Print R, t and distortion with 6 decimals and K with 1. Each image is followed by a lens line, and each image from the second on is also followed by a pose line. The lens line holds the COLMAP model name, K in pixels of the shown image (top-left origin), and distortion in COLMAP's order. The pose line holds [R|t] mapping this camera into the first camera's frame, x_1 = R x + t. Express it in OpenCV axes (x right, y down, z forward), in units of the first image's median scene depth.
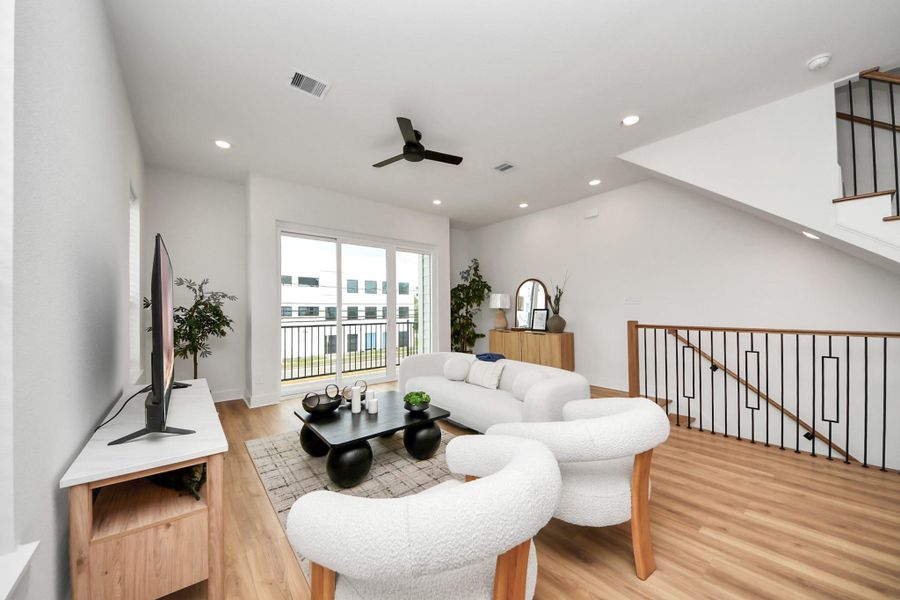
lens RADIAL K [[319.1, 0, 446.5], [0, 319.1, 305.6], [0, 0, 1]] dist [0.001449, -0.008905]
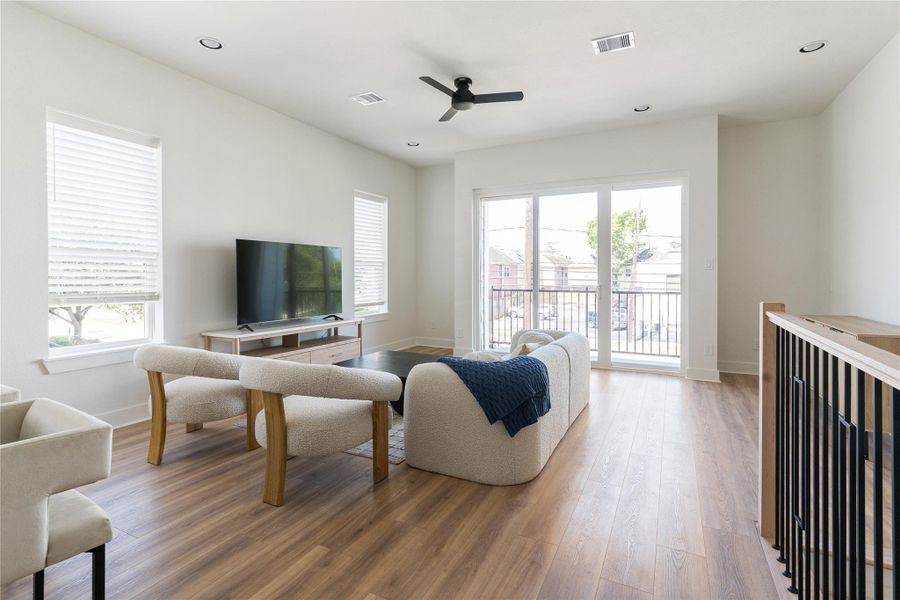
lens RADIAL K [[439.3, 0, 449.4], [0, 439.3, 278.6], [0, 0, 1]] dist [0.002172, 0.000567]
pose [[0.389790, 0.015851, -0.920767, 0.564246], [0.010495, 0.999710, 0.021653, 0.000432], [0.920844, -0.018103, 0.389511, 0.246923]]
